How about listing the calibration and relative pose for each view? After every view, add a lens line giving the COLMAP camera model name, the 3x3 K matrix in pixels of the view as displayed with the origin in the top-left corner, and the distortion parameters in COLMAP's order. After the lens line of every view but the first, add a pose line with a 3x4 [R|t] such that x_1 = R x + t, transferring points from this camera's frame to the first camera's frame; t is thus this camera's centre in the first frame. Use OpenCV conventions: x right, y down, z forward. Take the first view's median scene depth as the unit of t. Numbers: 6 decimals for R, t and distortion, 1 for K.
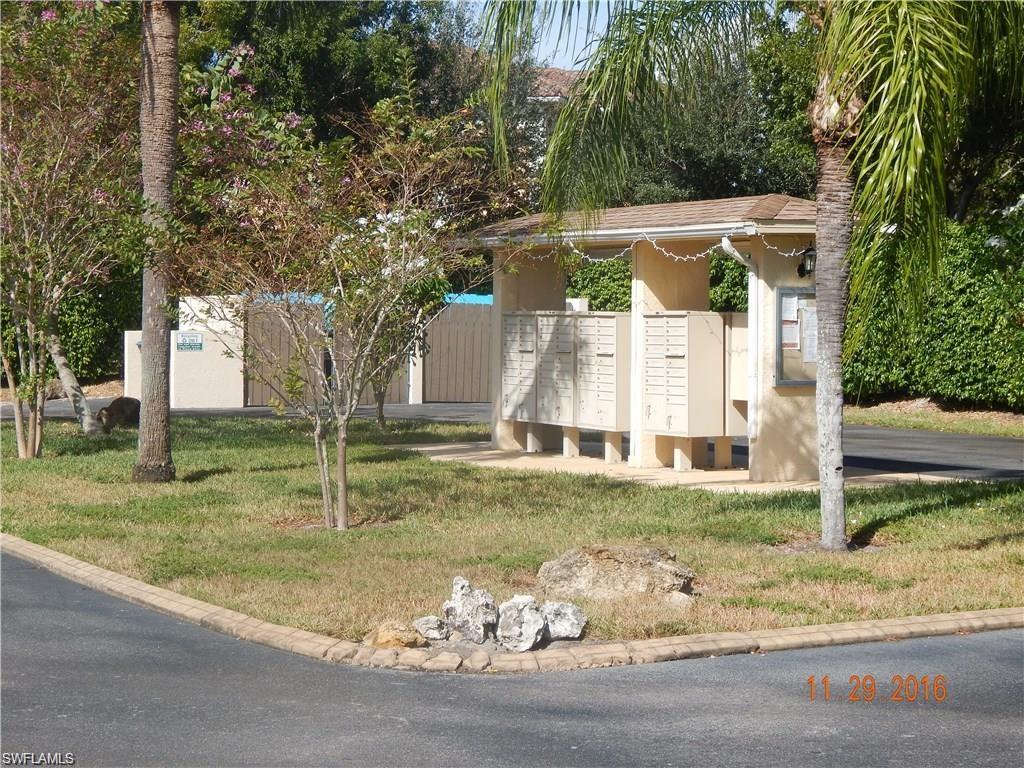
lens RADIAL K [[2025.8, 0, 512.0], [0, 2025.8, 384.0], [0, 0, 1]] dist [-0.024477, -0.007432]
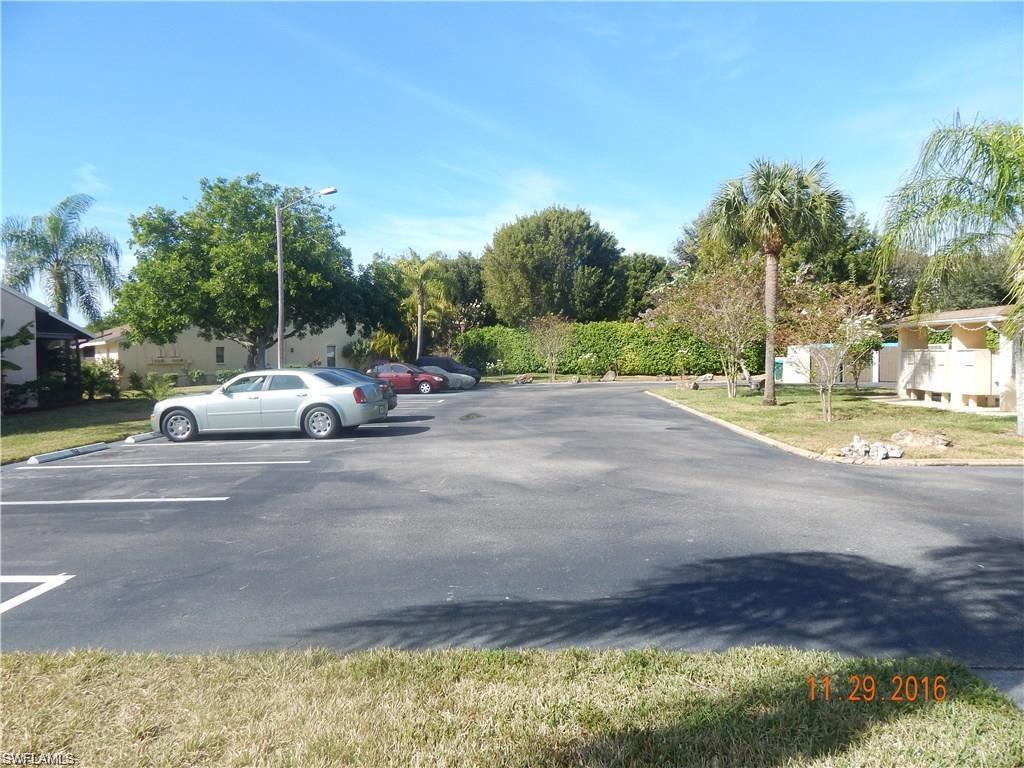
lens RADIAL K [[666.6, 0, 512.0], [0, 666.6, 384.0], [0, 0, 1]] dist [0.001938, -0.002305]
pose [[0.841072, 0.011515, -0.540801, 0.051544], [-0.004013, 0.999879, 0.015048, 0.000541], [0.540909, -0.010487, 0.841016, -0.104775]]
